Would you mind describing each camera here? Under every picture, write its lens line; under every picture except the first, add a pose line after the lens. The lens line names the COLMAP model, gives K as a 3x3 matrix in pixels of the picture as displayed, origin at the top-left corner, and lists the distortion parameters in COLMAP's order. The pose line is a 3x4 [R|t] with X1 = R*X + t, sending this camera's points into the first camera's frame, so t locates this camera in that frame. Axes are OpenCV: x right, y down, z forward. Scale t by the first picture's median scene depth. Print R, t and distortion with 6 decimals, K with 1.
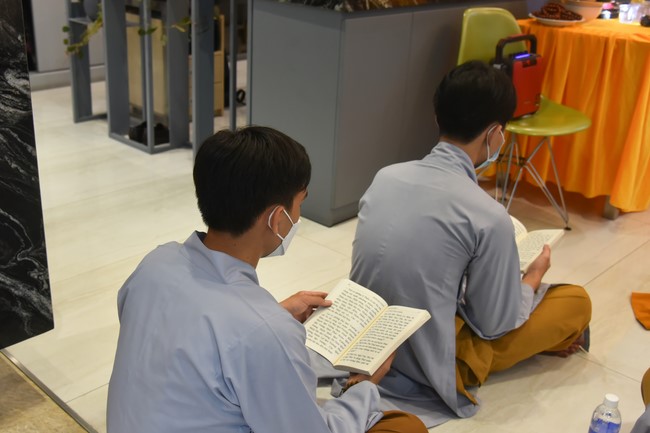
lens RADIAL K [[637.1, 0, 324.9], [0, 637.1, 244.1], [0, 0, 1]] dist [-0.006310, -0.001370]
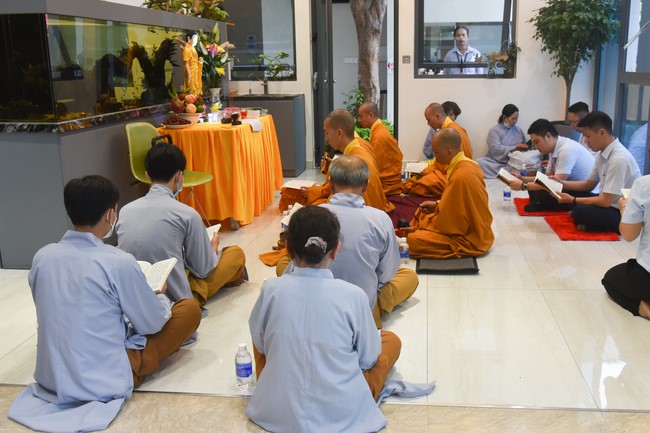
lens RADIAL K [[587.8, 0, 325.0], [0, 587.8, 216.5], [0, 0, 1]] dist [-0.009045, -0.004328]
pose [[0.794472, -0.188441, 0.577326, -0.403058], [0.301724, 0.947490, -0.105946, 0.246451], [-0.527046, 0.258364, 0.809611, -0.631943]]
